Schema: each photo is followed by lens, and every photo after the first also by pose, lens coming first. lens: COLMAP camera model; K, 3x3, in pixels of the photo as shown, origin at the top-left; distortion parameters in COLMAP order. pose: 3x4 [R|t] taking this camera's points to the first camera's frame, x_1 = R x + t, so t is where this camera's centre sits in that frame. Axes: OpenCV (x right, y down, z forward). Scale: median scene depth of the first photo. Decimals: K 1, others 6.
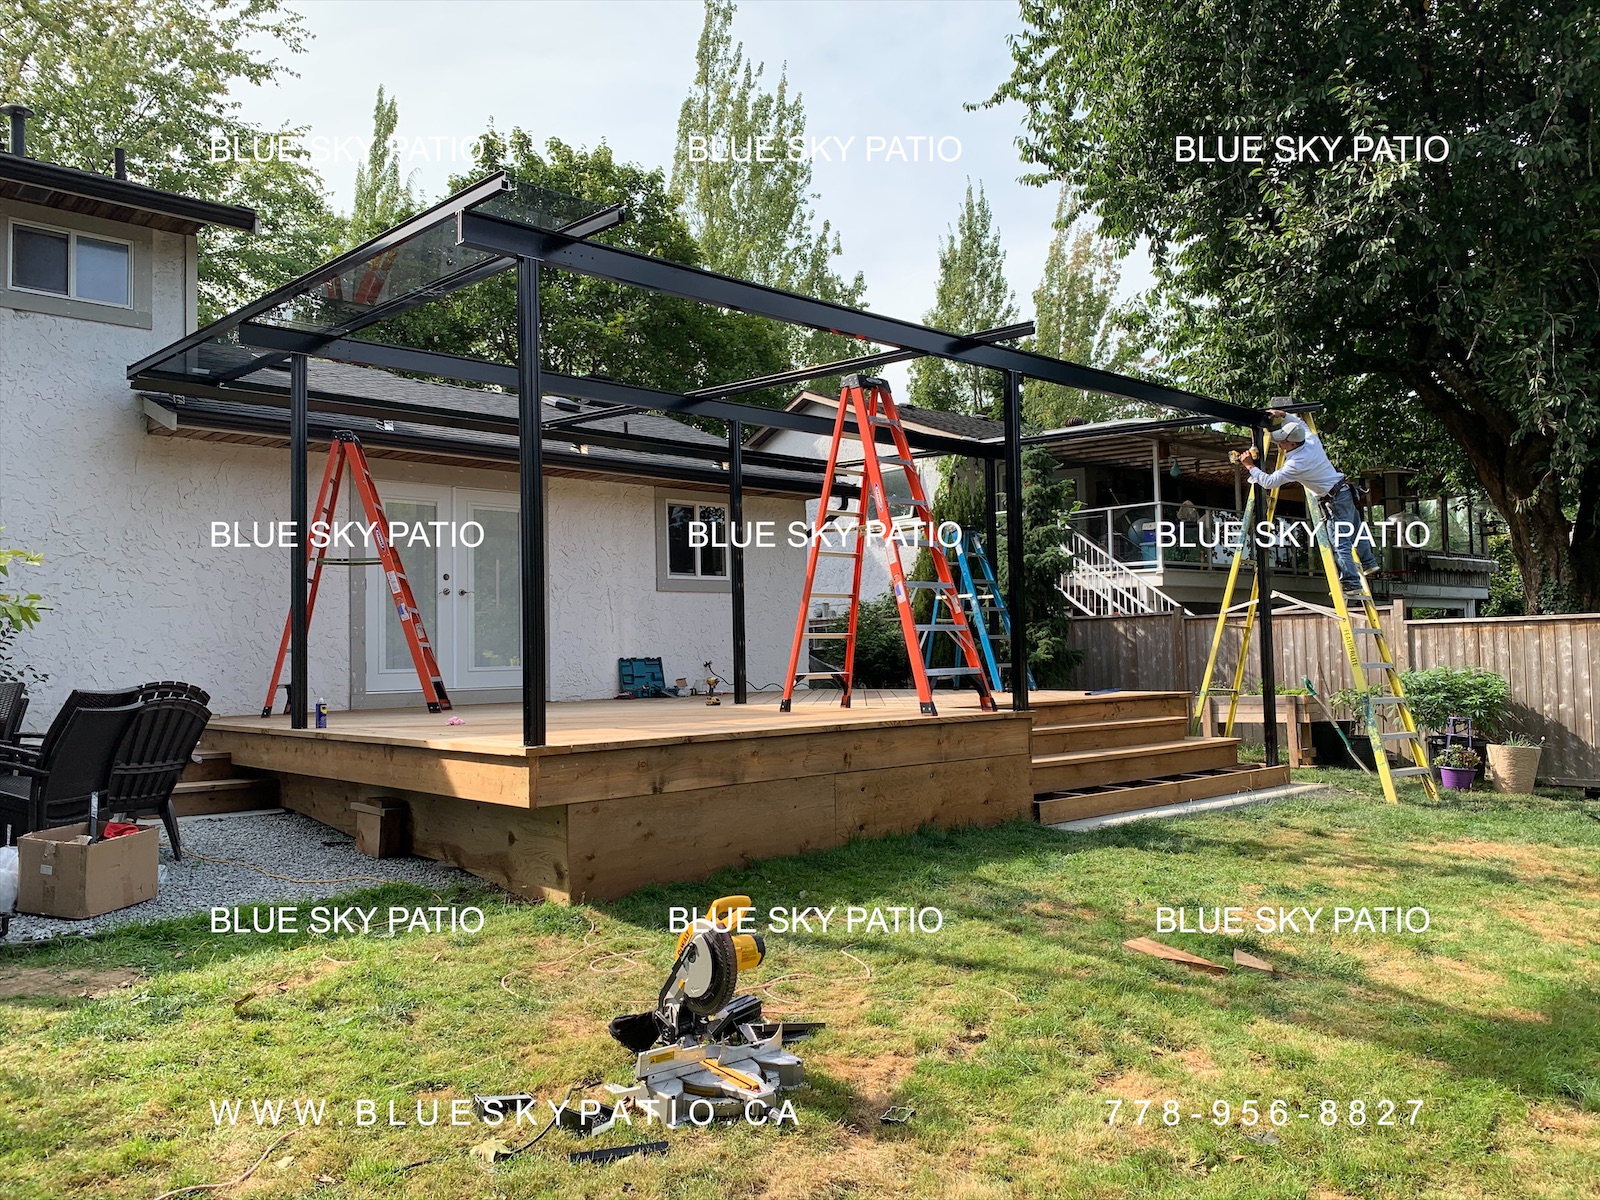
lens RADIAL K [[1207.9, 0, 800.1], [0, 1207.9, 635.1], [0, 0, 1]] dist [0.049710, -0.065373]
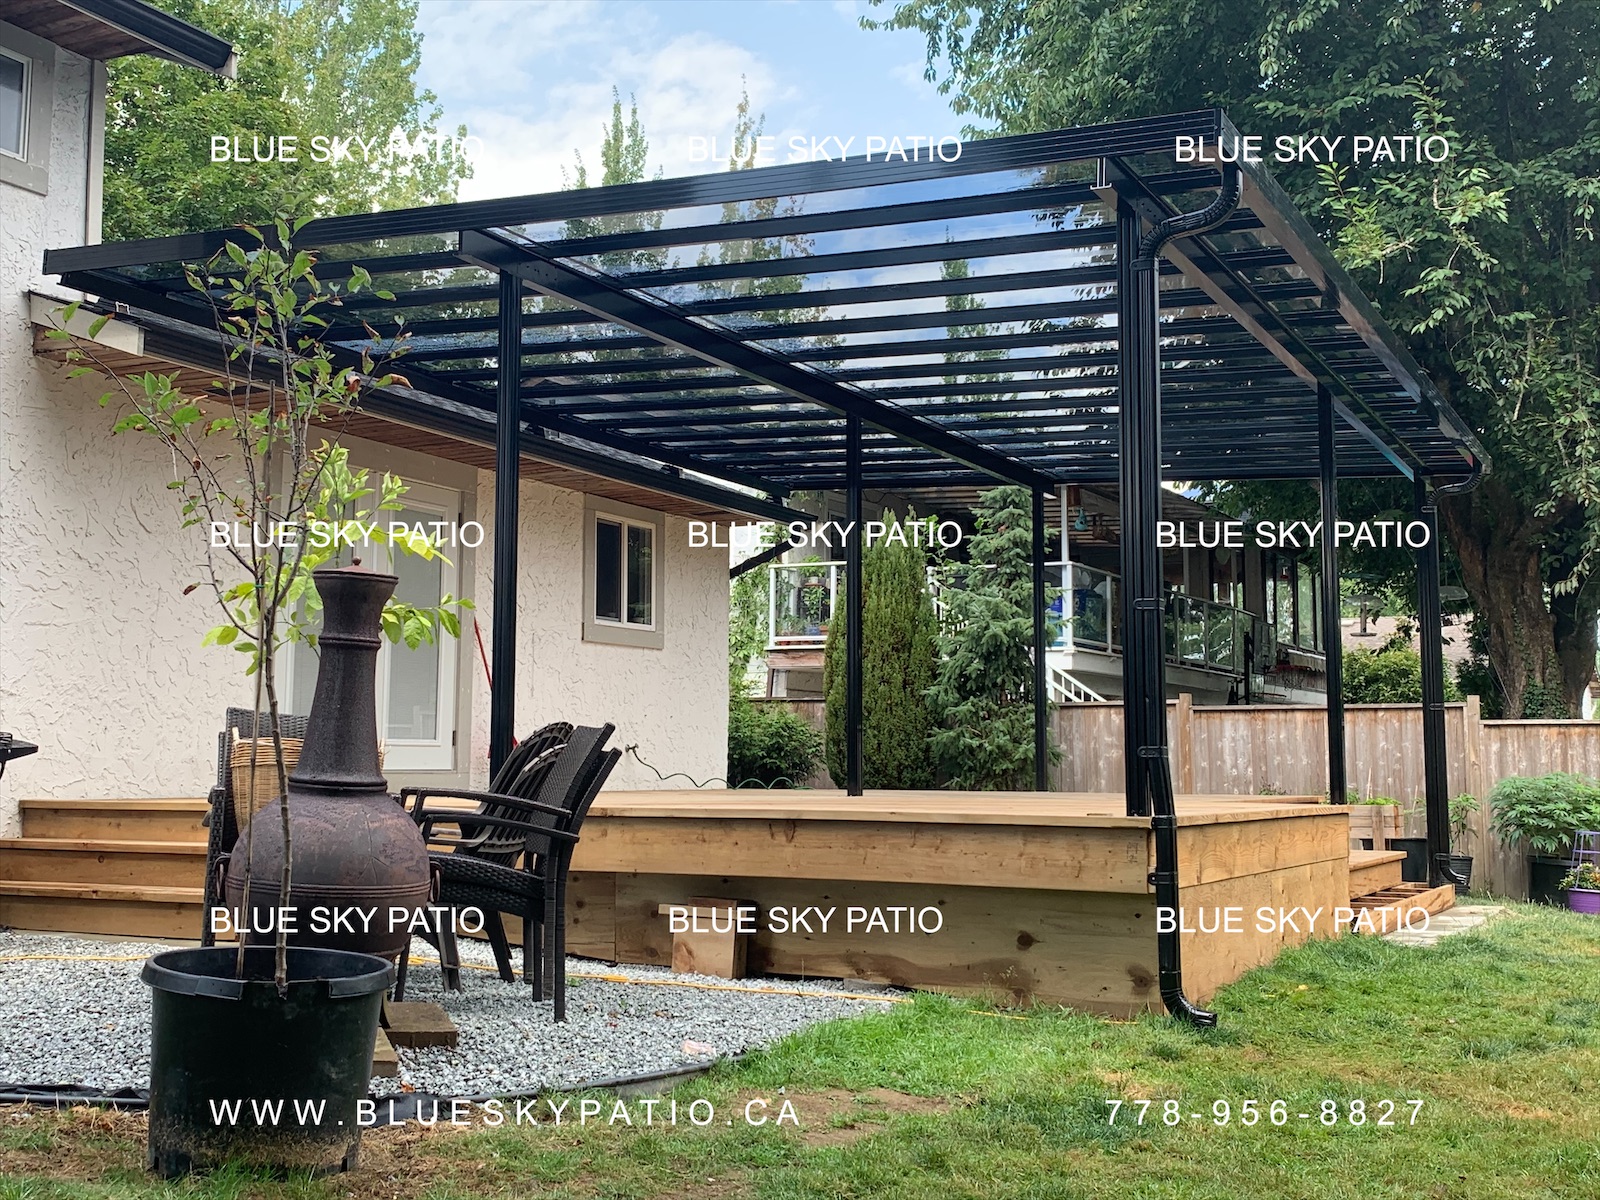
lens RADIAL K [[1780.2, 0, 799.0], [0, 1780.2, 608.5], [0, 0, 1]] dist [0.154434, -0.411274]
pose [[0.938034, 0.056551, 0.341897, -0.343087], [-0.030842, 0.996304, -0.080174, 0.023225], [-0.345167, 0.064661, 0.936311, -0.017229]]
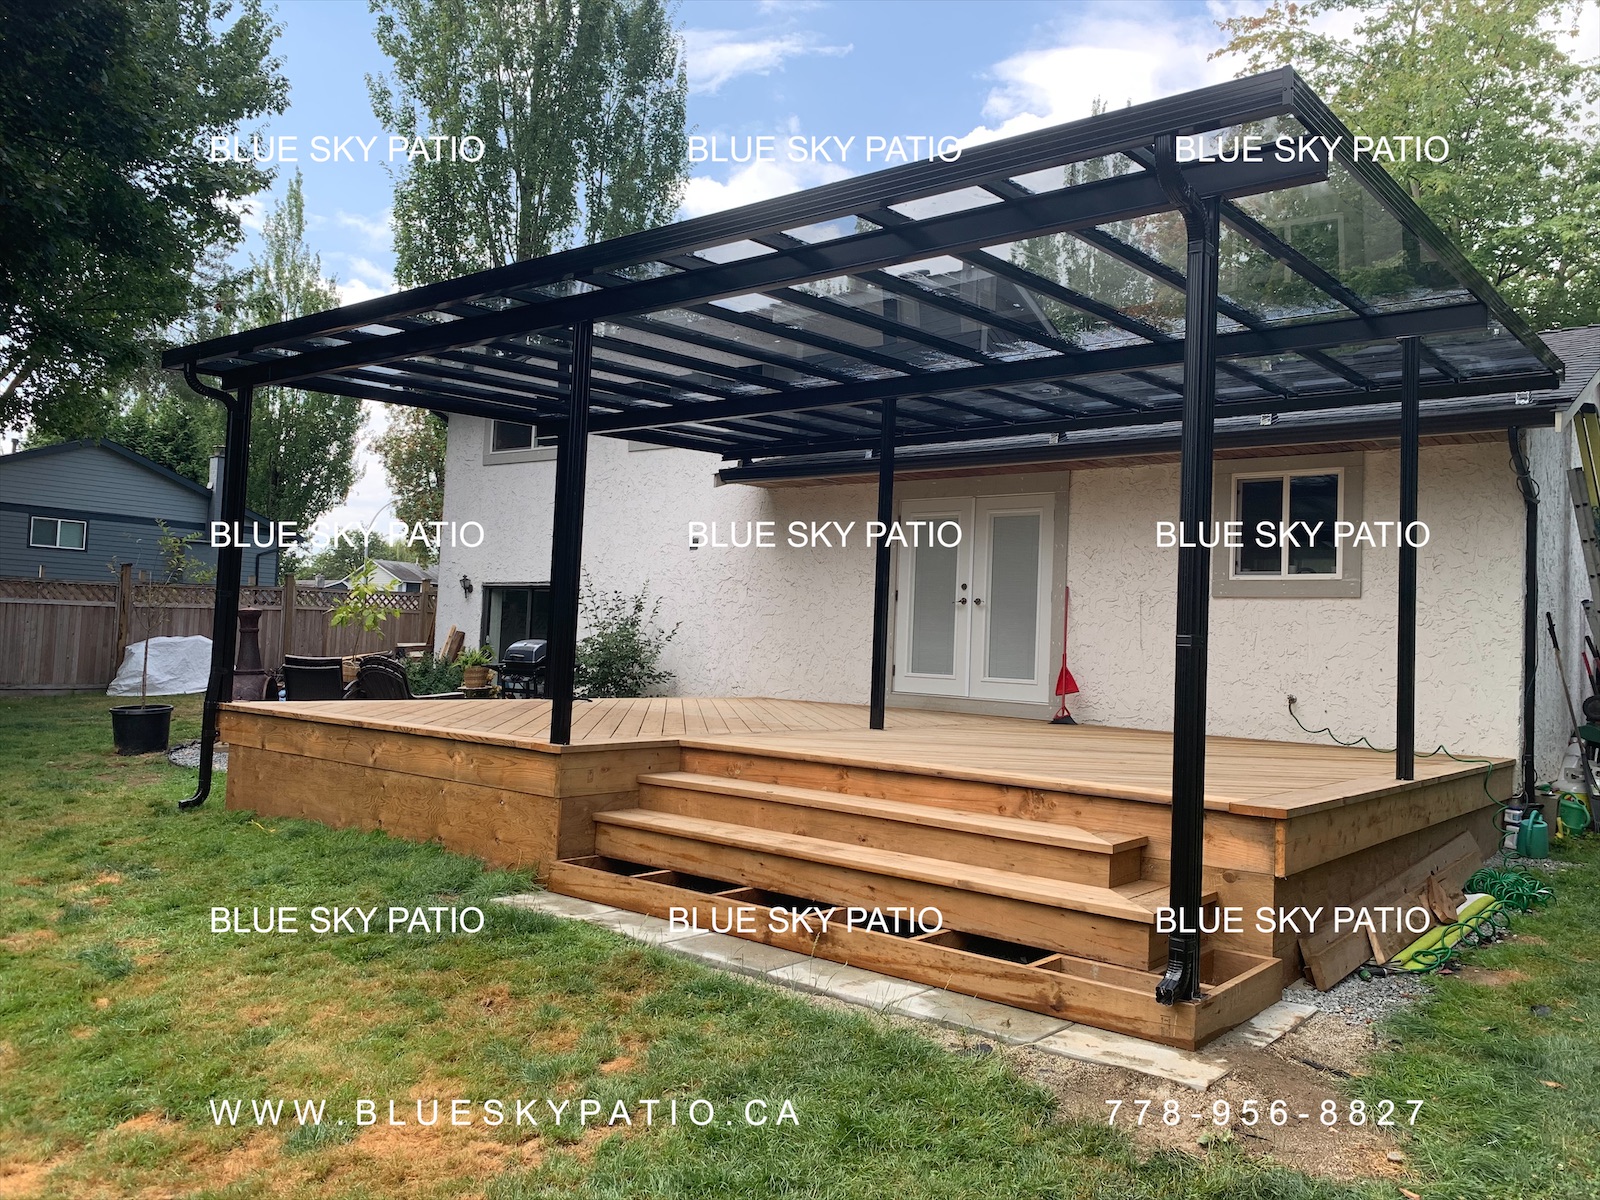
lens RADIAL K [[1208.3, 0, 801.6], [0, 1208.3, 607.1], [0, 0, 1]] dist [0.089816, -0.120309]
pose [[0.159854, -0.005263, -0.987127, 0.583314], [-0.030324, 0.999488, -0.010240, -0.013725], [0.986675, 0.031570, 0.159612, 0.594924]]
